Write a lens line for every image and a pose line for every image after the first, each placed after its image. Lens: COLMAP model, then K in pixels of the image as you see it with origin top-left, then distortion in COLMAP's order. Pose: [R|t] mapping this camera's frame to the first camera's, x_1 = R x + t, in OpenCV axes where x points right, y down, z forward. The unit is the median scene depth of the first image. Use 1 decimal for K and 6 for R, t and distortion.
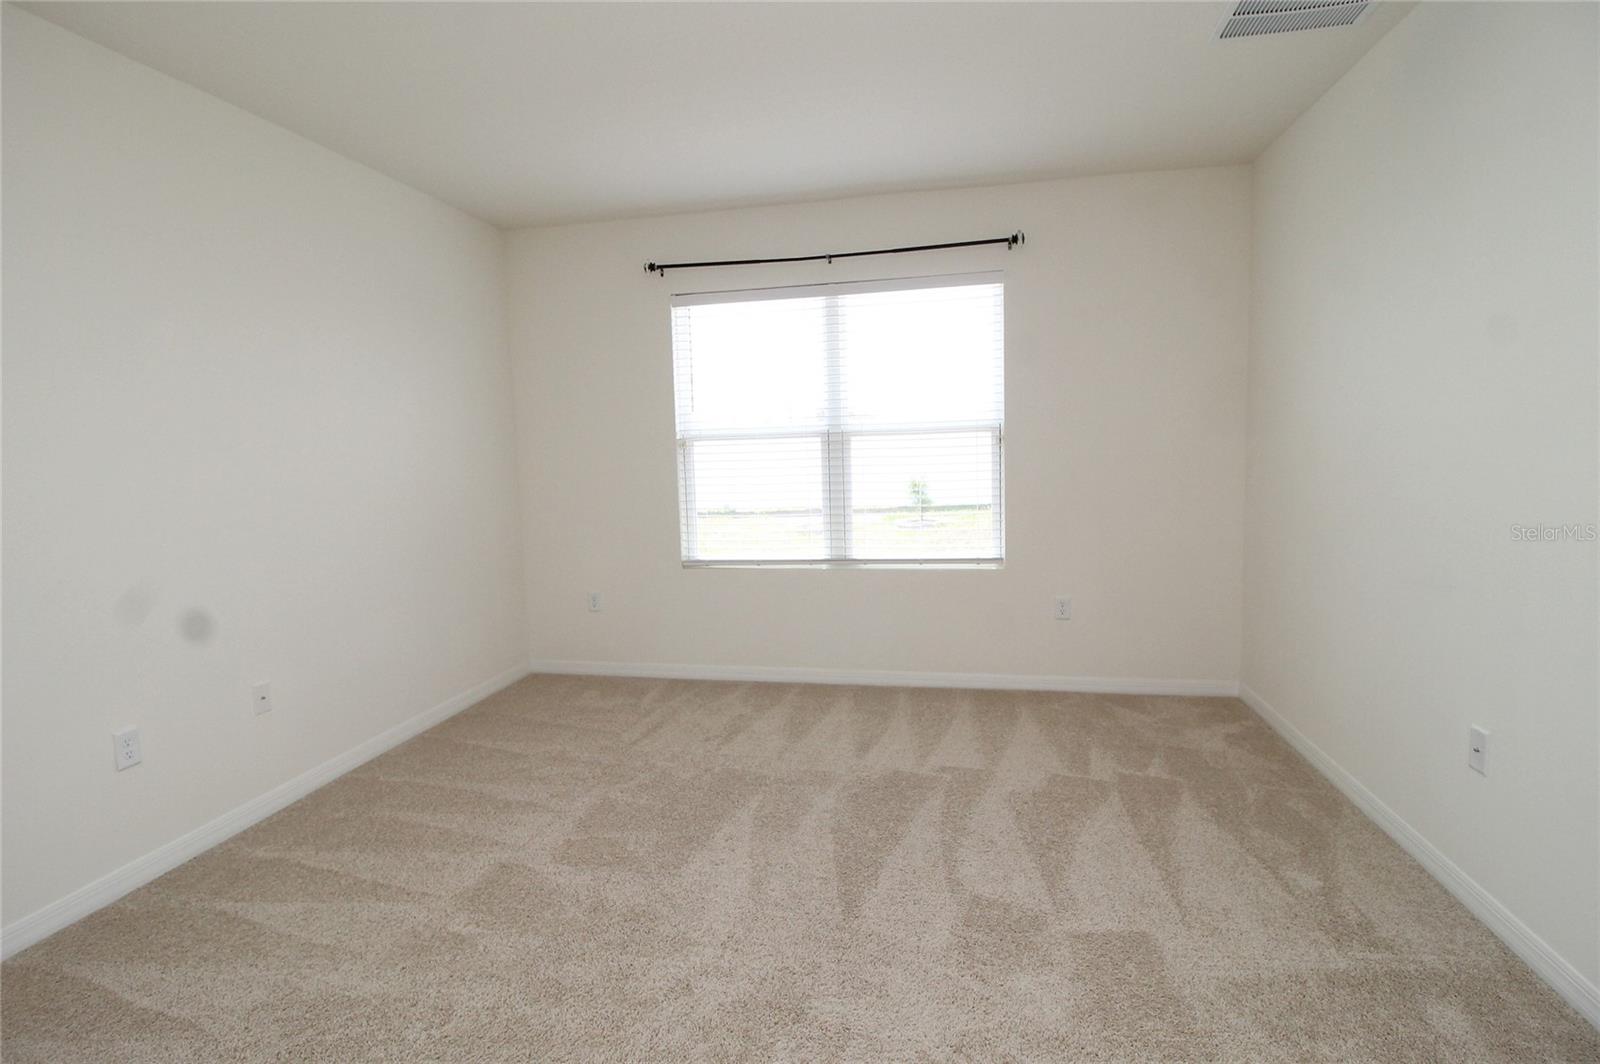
lens RADIAL K [[802.0, 0, 800.0], [0, 802.0, 532.0], [0, 0, 1]] dist [-0.003791, -0.000757]
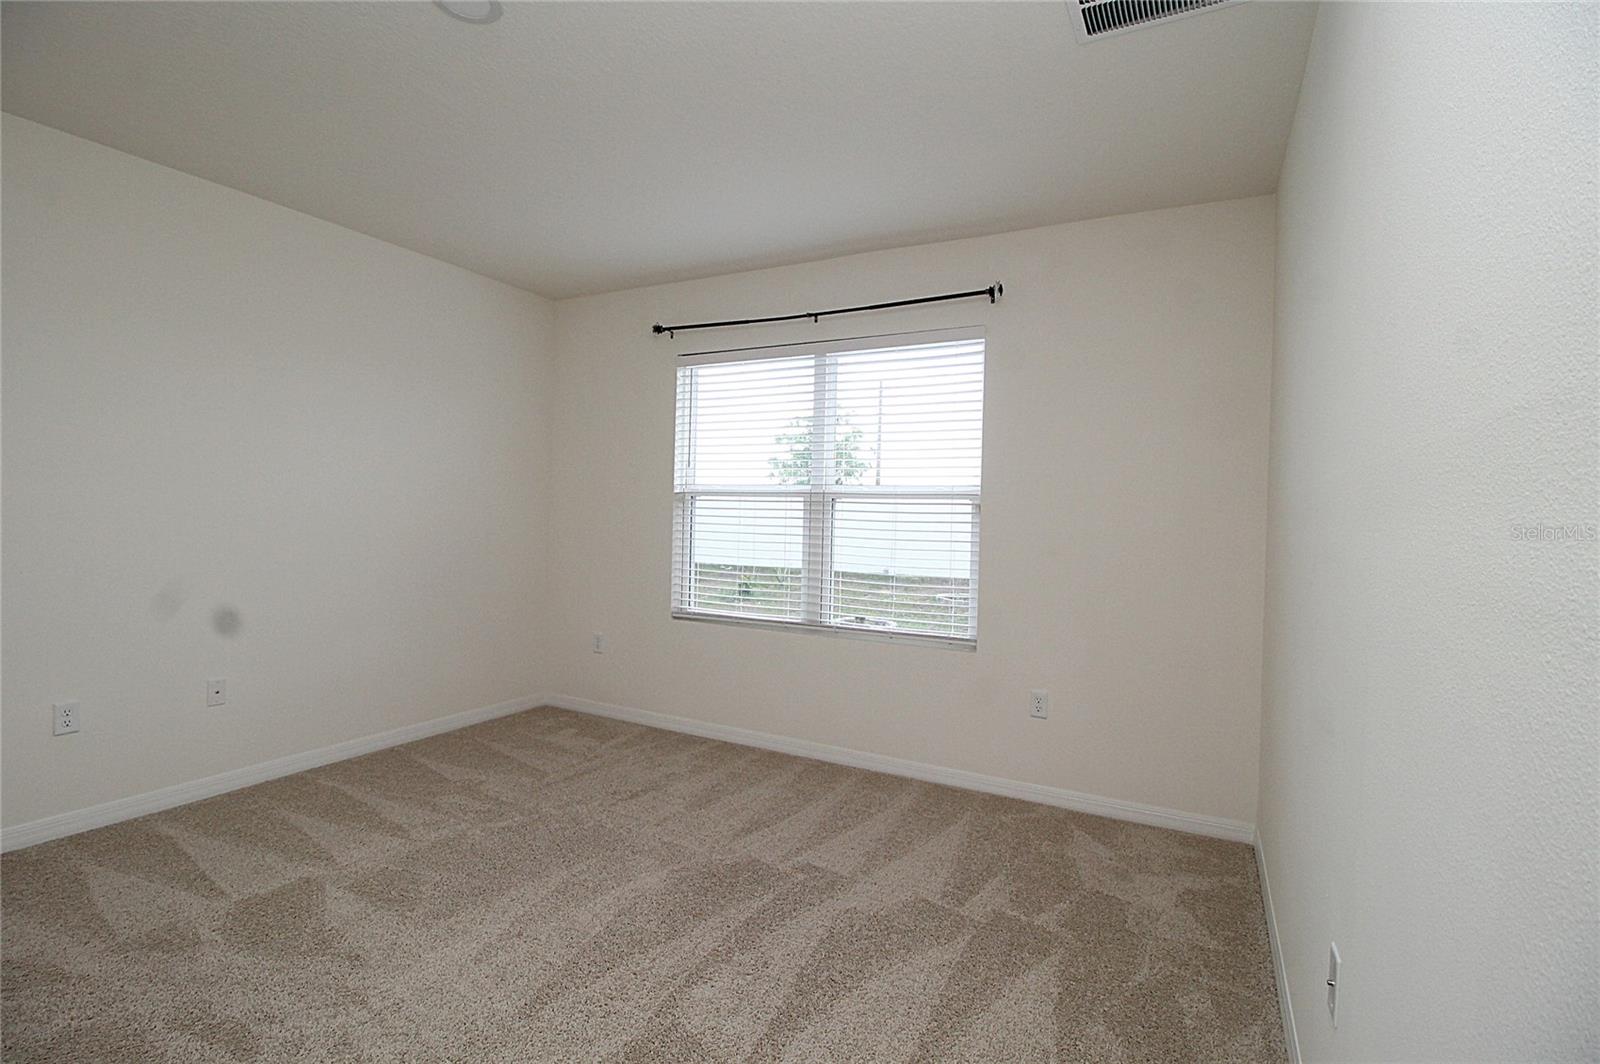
lens RADIAL K [[763.0, 0, 800.0], [0, 763.0, 532.0], [0, 0, 1]] dist [-0.000375, -0.010544]
pose [[0.956263, 0.060459, -0.286191, 0.341648], [-0.084084, 0.993927, -0.070982, -0.011409], [0.280162, 0.091942, 0.955540, 0.137534]]
